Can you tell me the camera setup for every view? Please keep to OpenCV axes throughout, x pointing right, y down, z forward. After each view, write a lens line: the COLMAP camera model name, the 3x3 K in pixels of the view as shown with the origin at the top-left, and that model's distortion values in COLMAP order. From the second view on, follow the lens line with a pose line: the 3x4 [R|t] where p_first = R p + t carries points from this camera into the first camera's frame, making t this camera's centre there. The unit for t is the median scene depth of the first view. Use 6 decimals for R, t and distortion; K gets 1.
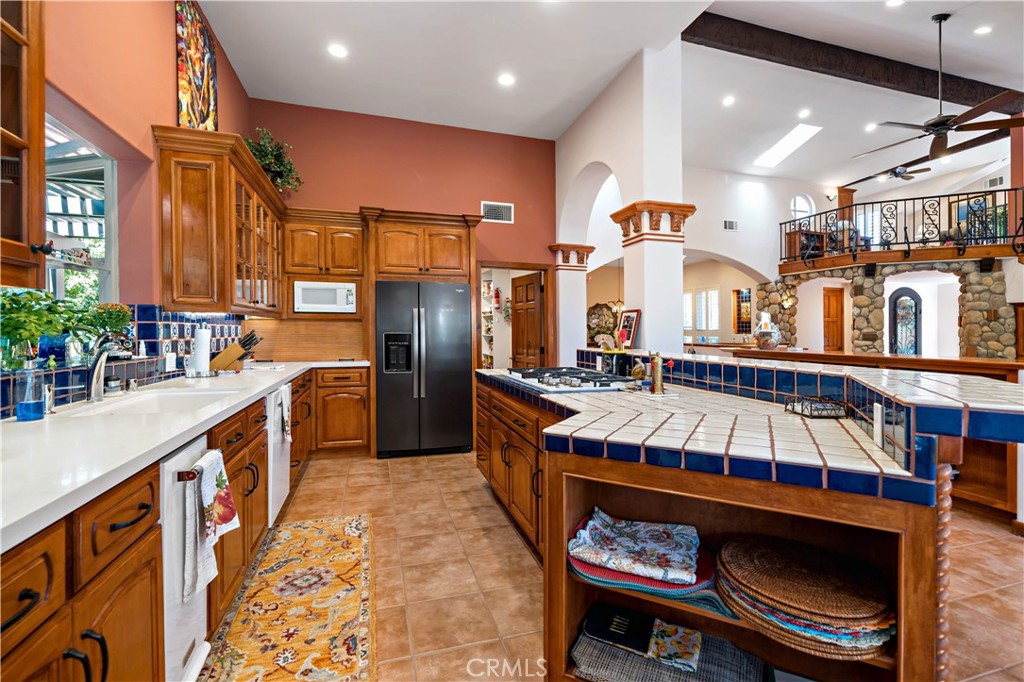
lens RADIAL K [[439.7, 0, 509.3], [0, 439.7, 322.9], [0, 0, 1]] dist [-0.002781, -0.000416]
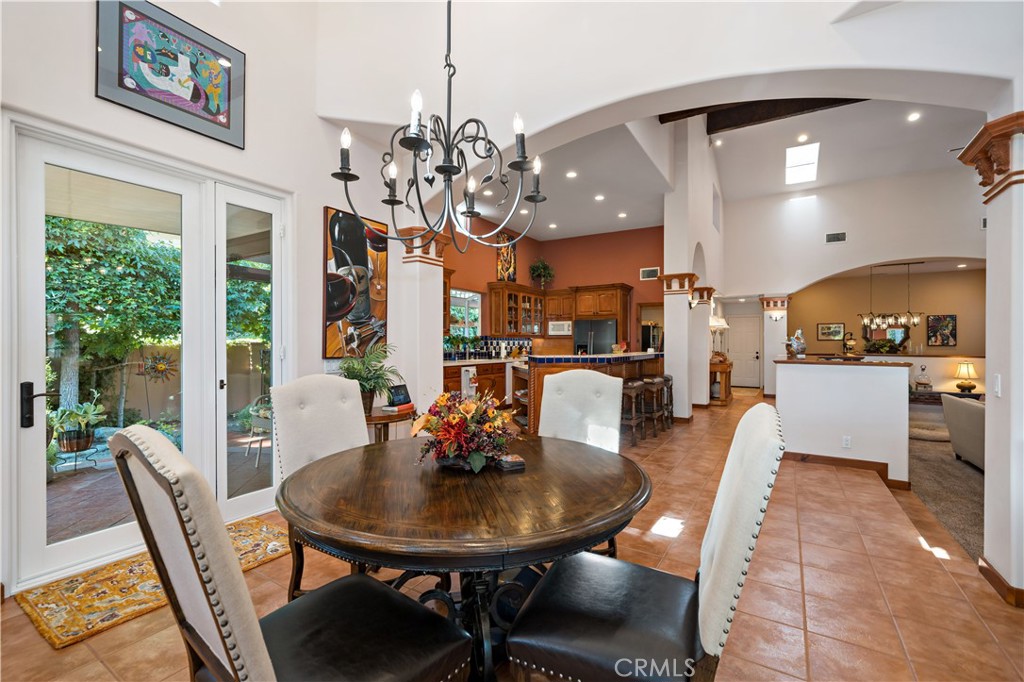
lens RADIAL K [[439.7, 0, 514.7], [0, 439.7, 338.6], [0, 0, 1]] dist [-0.002781, -0.000416]
pose [[0.664515, -0.011037, -0.747193, 0.622135], [0.014685, 0.999891, -0.001709, -0.003116], [0.747130, -0.009837, 0.664605, -0.358376]]
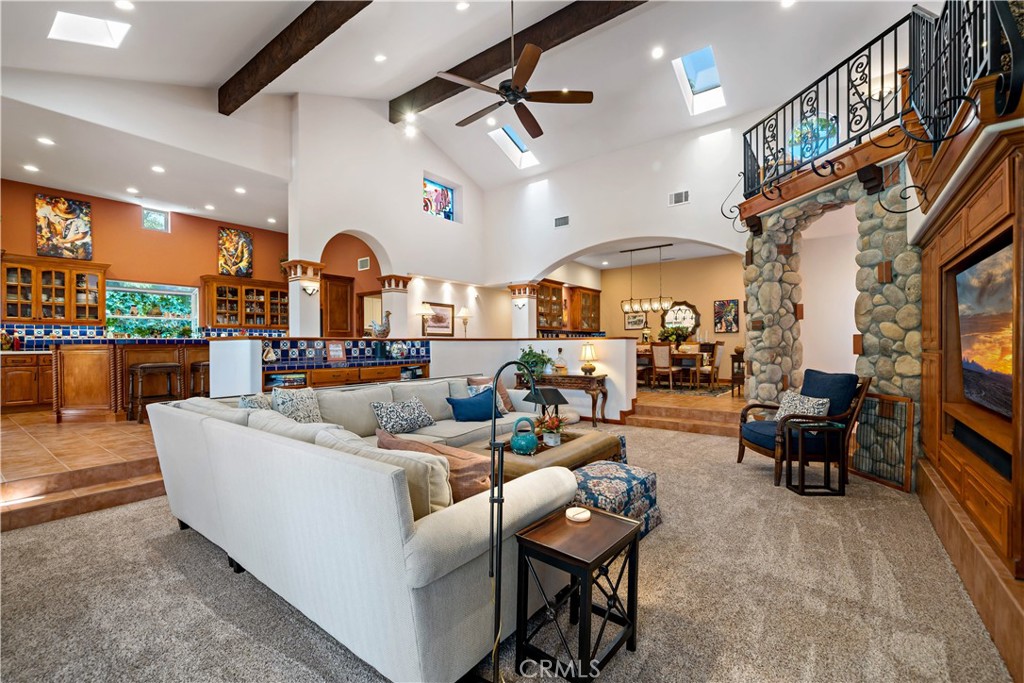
lens RADIAL K [[439.7, 0, 516.5], [0, 439.7, 342.1], [0, 0, 1]] dist [-0.002781, -0.000416]
pose [[0.598457, -0.018416, -0.800943, 1.178673], [0.028527, 0.999592, -0.001668, 0.051877], [0.800647, -0.021850, 0.598738, 0.298630]]
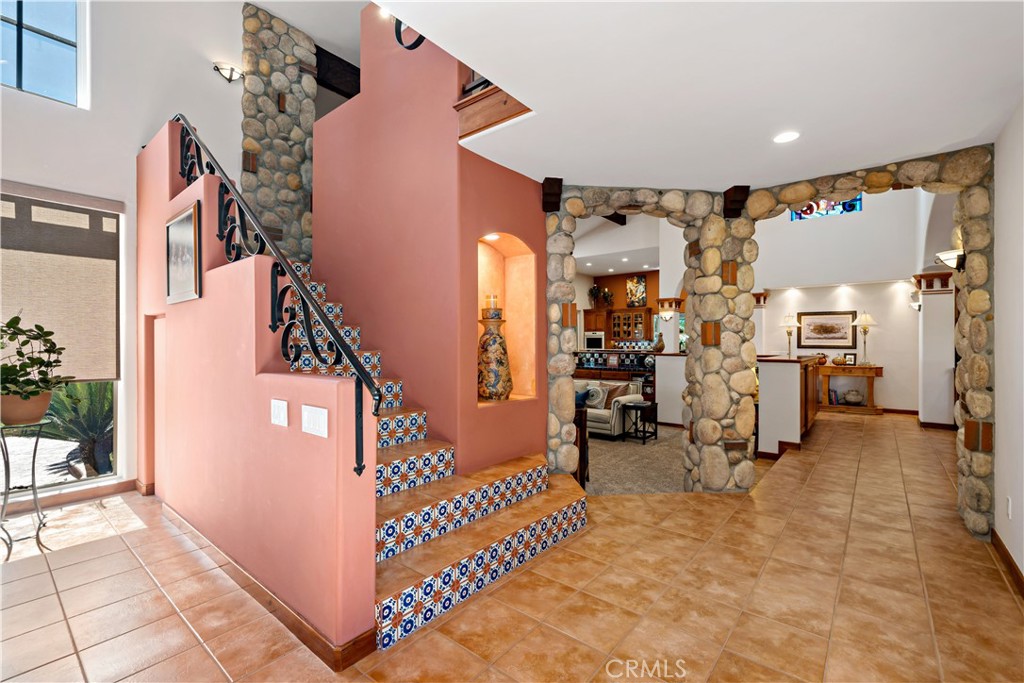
lens RADIAL K [[439.7, 0, 501.5], [0, 439.7, 341.9], [0, 0, 1]] dist [-0.002781, -0.000416]
pose [[-0.836316, -0.013249, -0.548087, 1.336166], [-0.000493, 0.999726, -0.023414, 0.035179], [0.548247, -0.019312, -0.836094, 1.342350]]
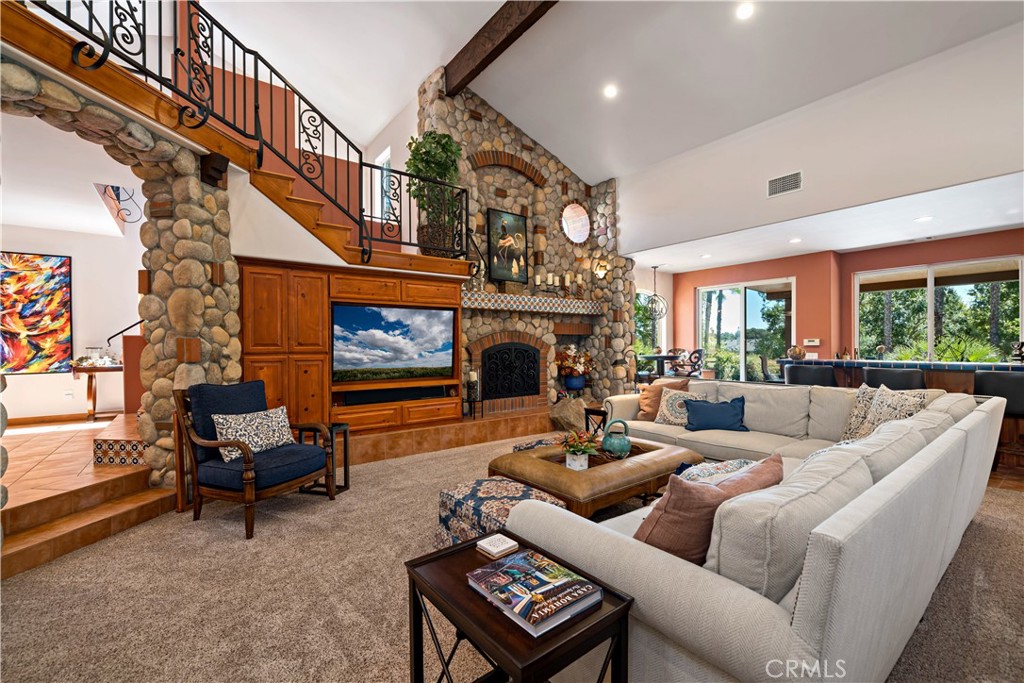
lens RADIAL K [[439.7, 0, 525.2], [0, 439.7, 347.6], [0, 0, 1]] dist [-0.002781, -0.000416]
pose [[-0.369560, -0.014174, 0.929099, 0.467660], [-0.017286, 0.999815, 0.008377, 0.053040], [-0.929046, -0.012965, -0.369737, 0.800694]]
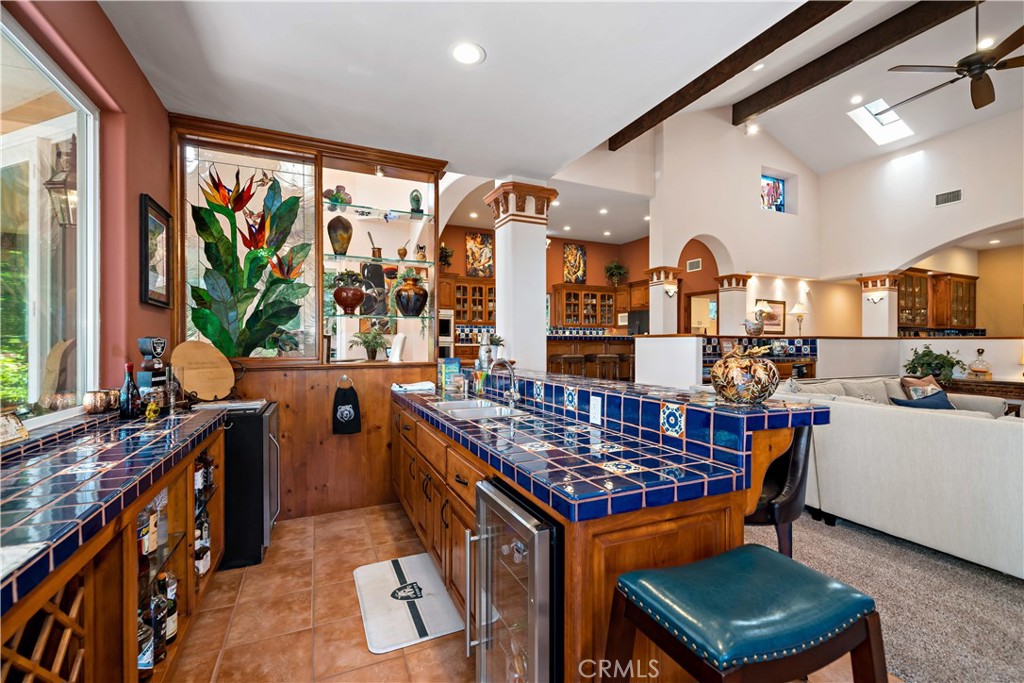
lens RADIAL K [[439.7, 0, 509.1], [0, 439.7, 343.1], [0, 0, 1]] dist [-0.002781, -0.000416]
pose [[0.138734, -0.006560, -0.990308, 1.149631], [0.016352, 0.999857, -0.004333, 0.045146], [0.990195, -0.015592, 0.138822, -0.014478]]
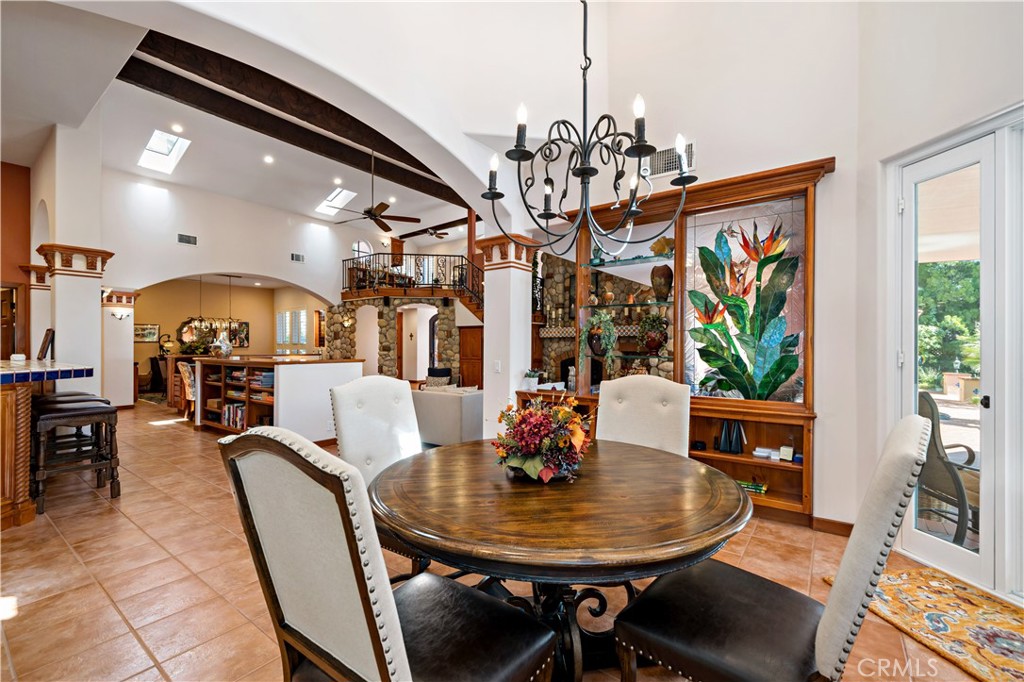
lens RADIAL K [[439.7, 0, 503.5], [0, 439.7, 345.8], [0, 0, 1]] dist [-0.002781, -0.000416]
pose [[0.804992, -0.008100, 0.593230, 0.289770], [-0.004430, 0.999797, 0.019662, -0.005991], [-0.593269, -0.018455, 0.804793, -0.384785]]
